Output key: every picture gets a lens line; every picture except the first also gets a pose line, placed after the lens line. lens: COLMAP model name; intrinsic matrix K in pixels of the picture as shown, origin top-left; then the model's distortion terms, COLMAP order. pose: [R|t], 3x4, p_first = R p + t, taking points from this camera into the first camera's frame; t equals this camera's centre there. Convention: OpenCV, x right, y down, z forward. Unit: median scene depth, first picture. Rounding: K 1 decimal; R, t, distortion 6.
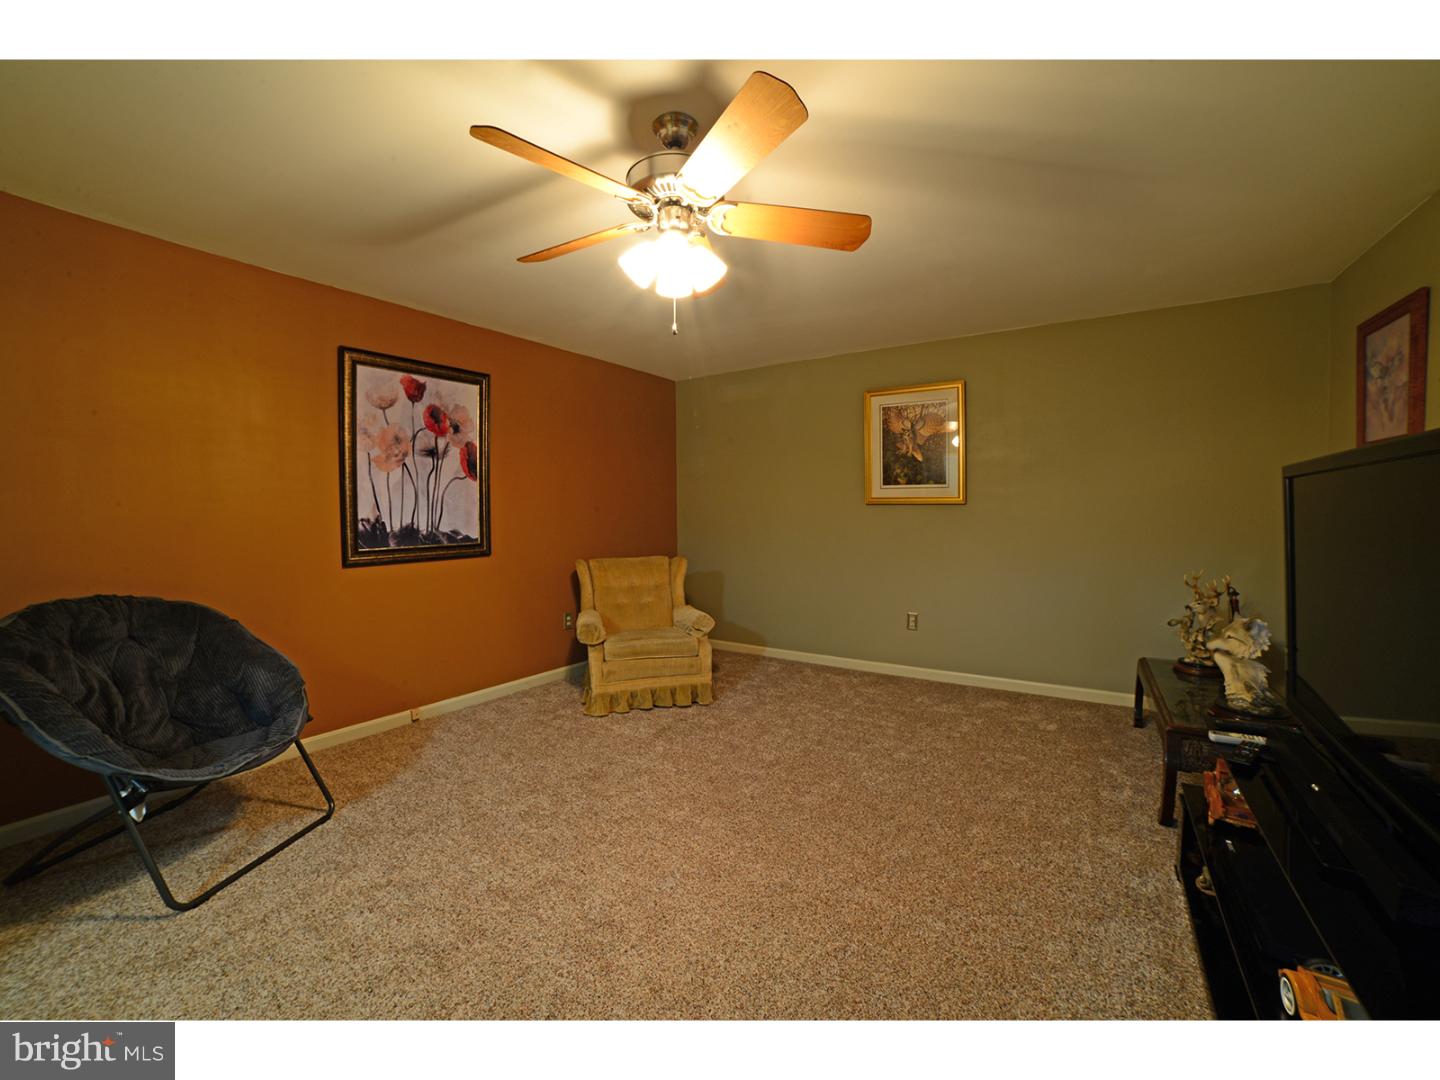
lens RADIAL K [[579.4, 0, 720.0], [0, 579.4, 540.0], [0, 0, 1]] dist [-0.097738, 0.028898]
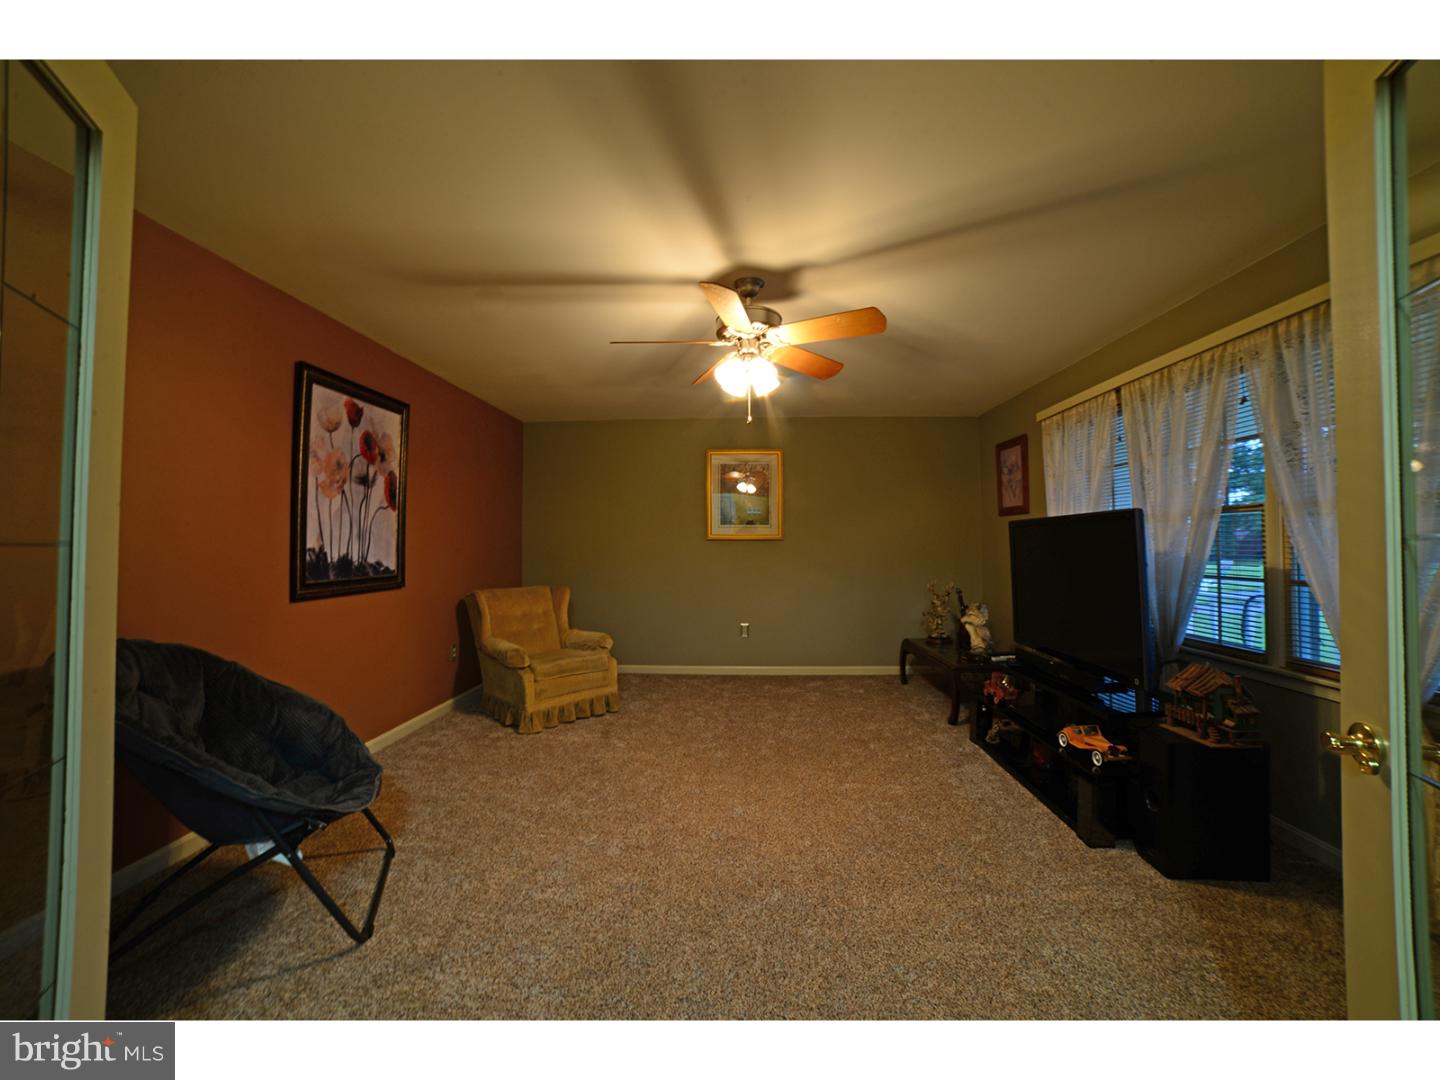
lens RADIAL K [[579.4, 0, 720.0], [0, 579.4, 540.0], [0, 0, 1]] dist [-0.097738, 0.028898]
pose [[0.852676, 0.010507, 0.522335, -0.505152], [0.022733, 0.998105, -0.057186, 0.015019], [-0.521945, 0.060636, 0.850821, -0.120946]]
